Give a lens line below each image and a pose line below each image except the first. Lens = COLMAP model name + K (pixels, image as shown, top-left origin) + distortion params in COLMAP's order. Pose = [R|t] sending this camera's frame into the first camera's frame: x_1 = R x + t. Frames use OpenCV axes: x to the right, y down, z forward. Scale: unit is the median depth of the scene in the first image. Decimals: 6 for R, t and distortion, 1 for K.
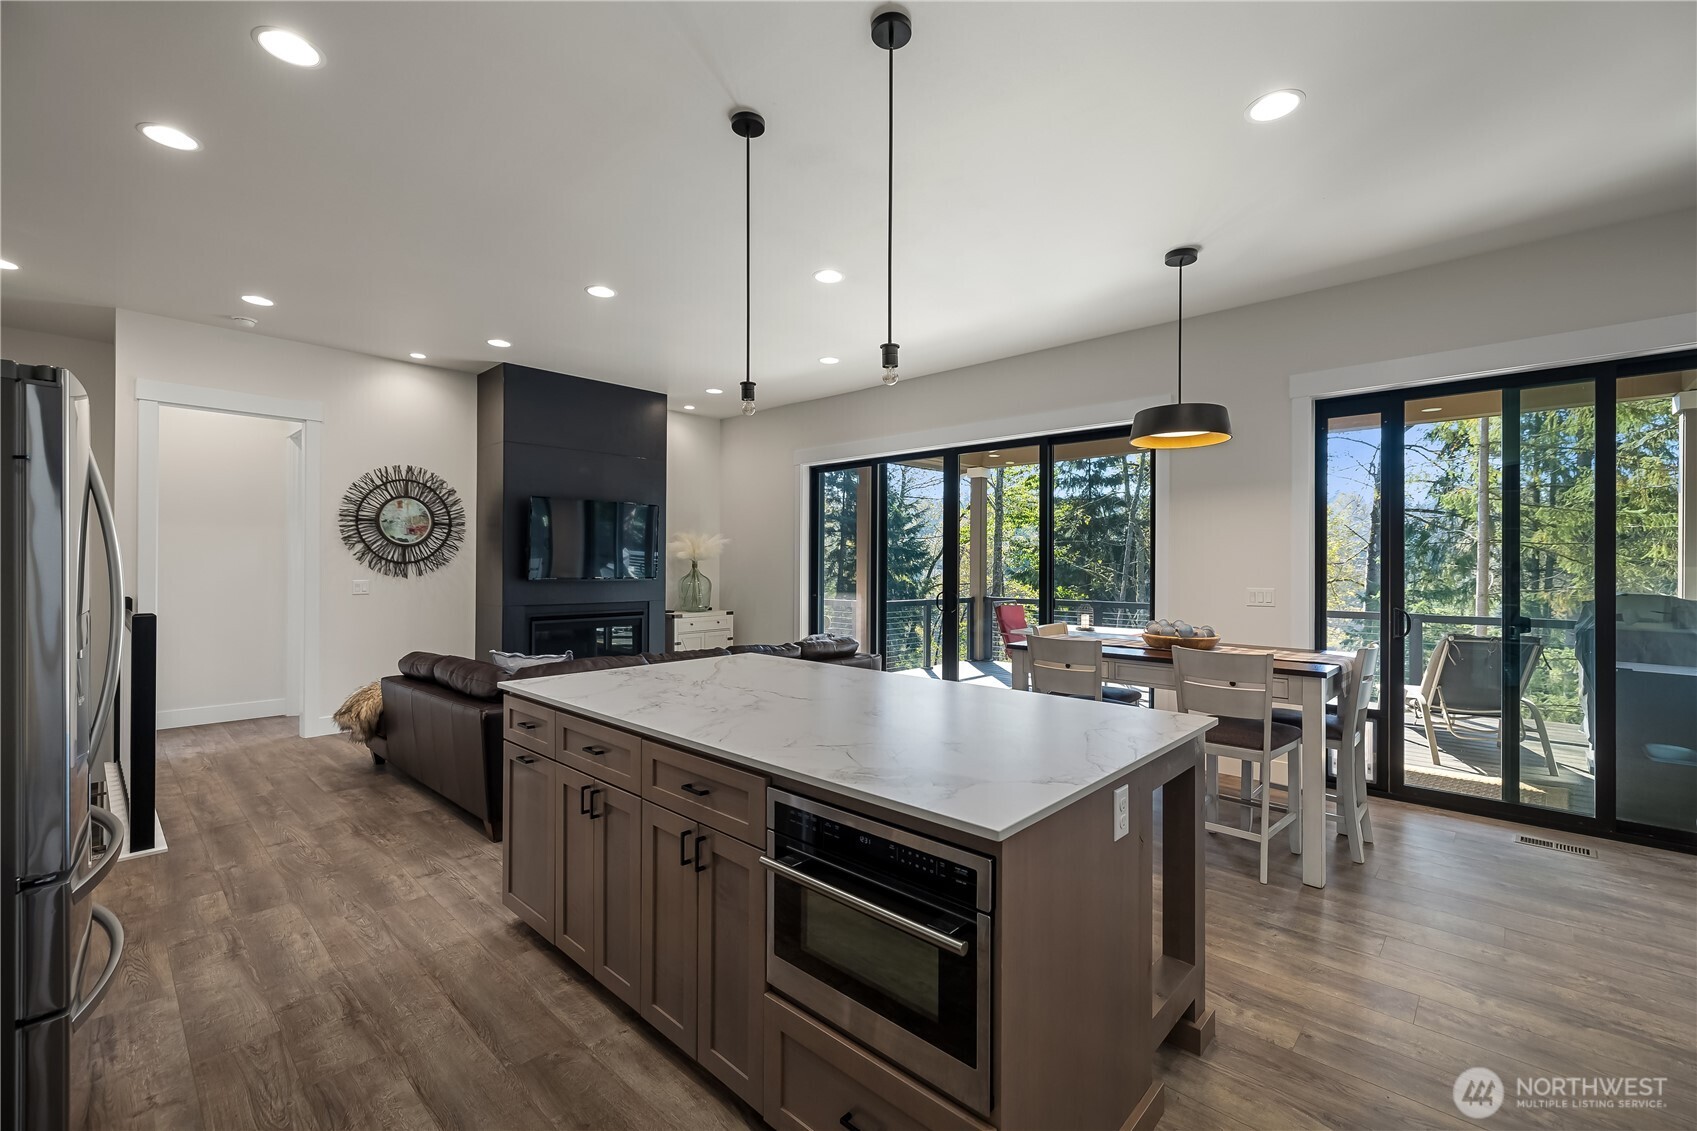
lens RADIAL K [[718.4, 0, 849.8], [0, 718.4, 559.1], [0, 0, 1]] dist [-0.000100, -0.000384]
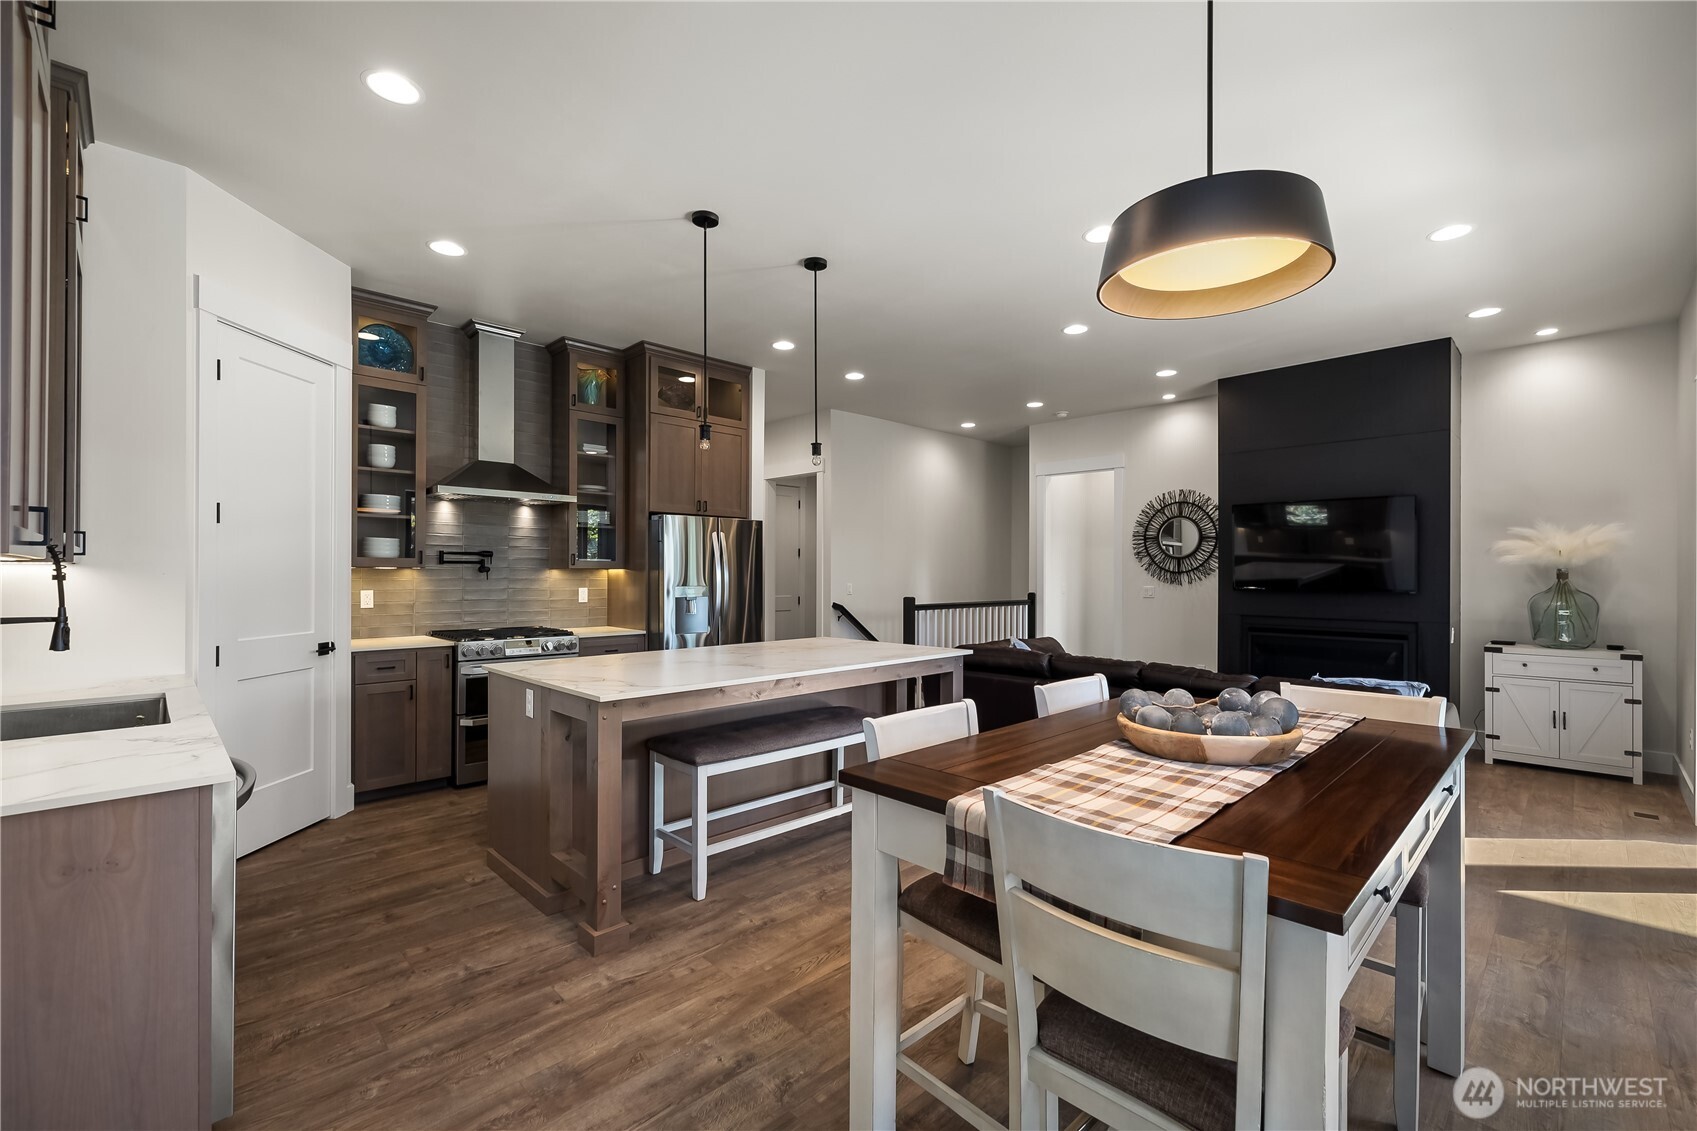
lens RADIAL K [[718.4, 0, 847.7], [0, 718.4, 568.2], [0, 0, 1]] dist [-0.000100, -0.000384]
pose [[-0.046975, -0.011103, -0.998834, 0.648567], [0.003968, 0.999928, -0.011301, 0.010103], [0.998888, -0.004494, -0.046927, 0.567181]]
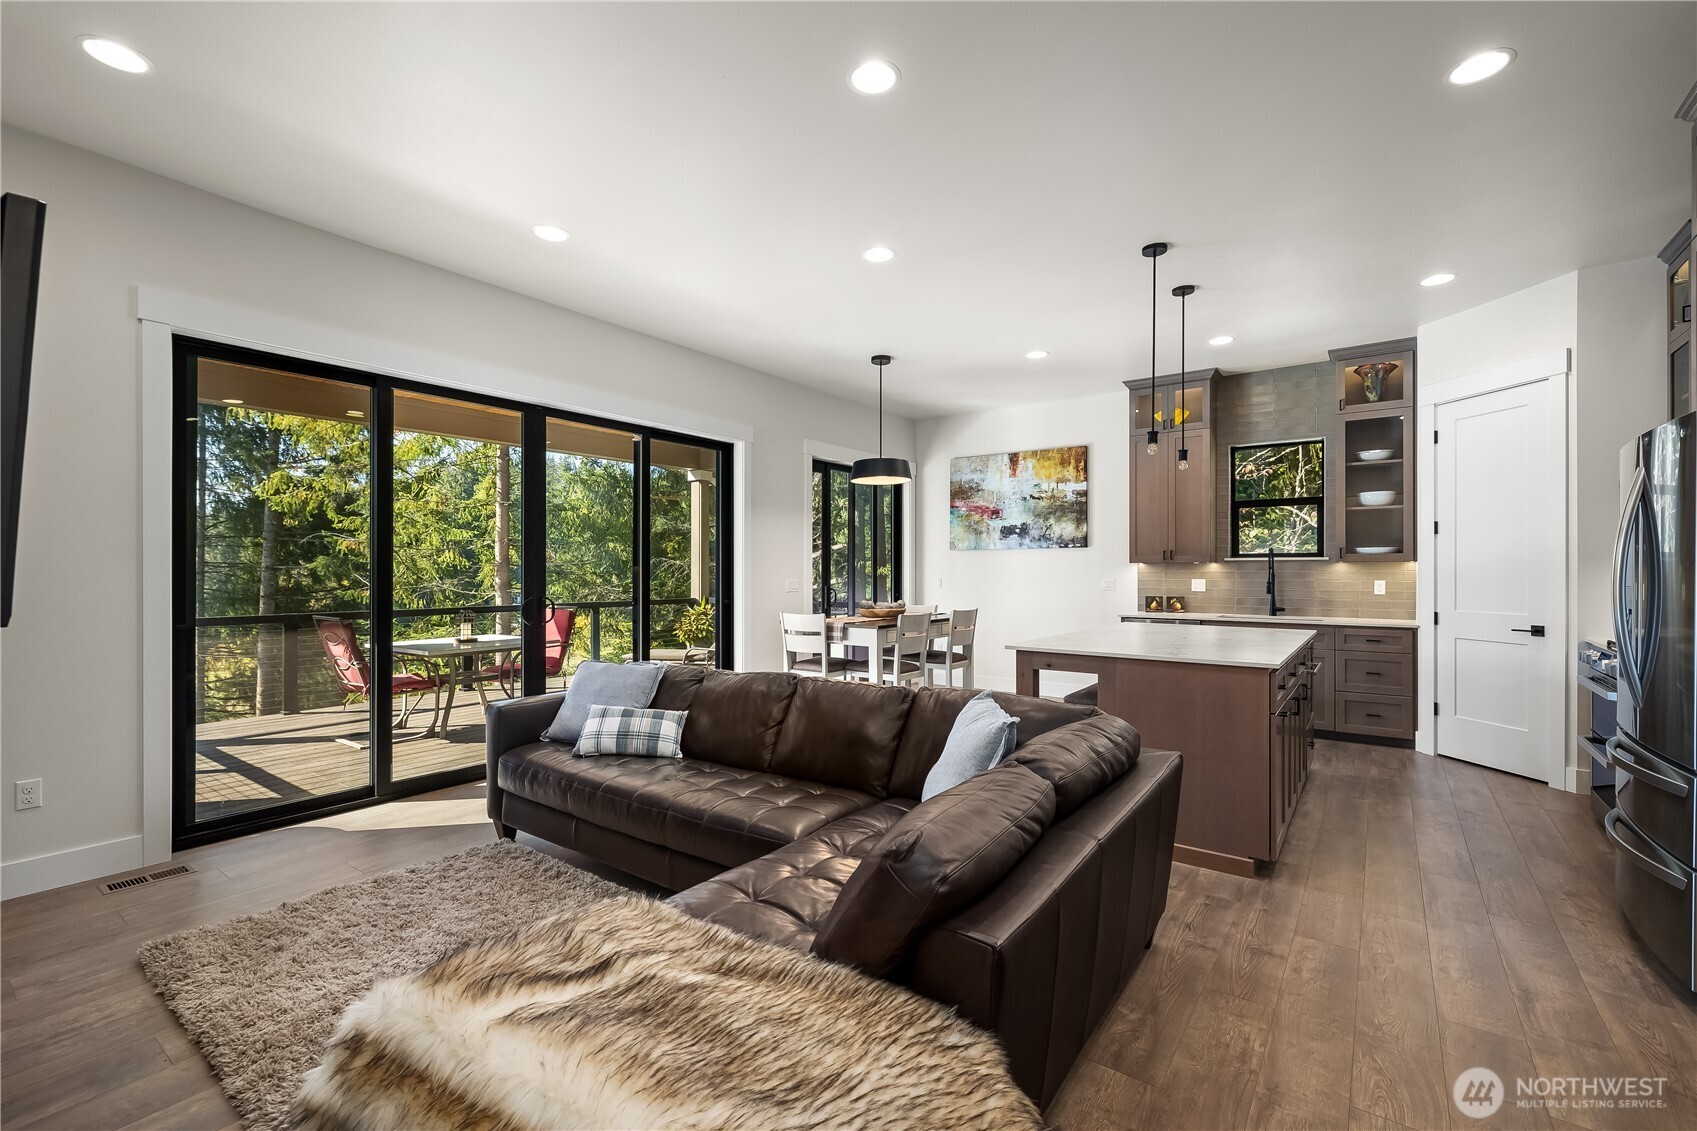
lens RADIAL K [[718.4, 0, 852.3], [0, 718.4, 574.1], [0, 0, 1]] dist [-0.000100, -0.000384]
pose [[-0.117030, -0.009074, 0.993087, -0.747587], [-0.008042, 0.999934, 0.008189, 0.014089], [-0.993096, -0.007028, -0.117095, 0.884175]]
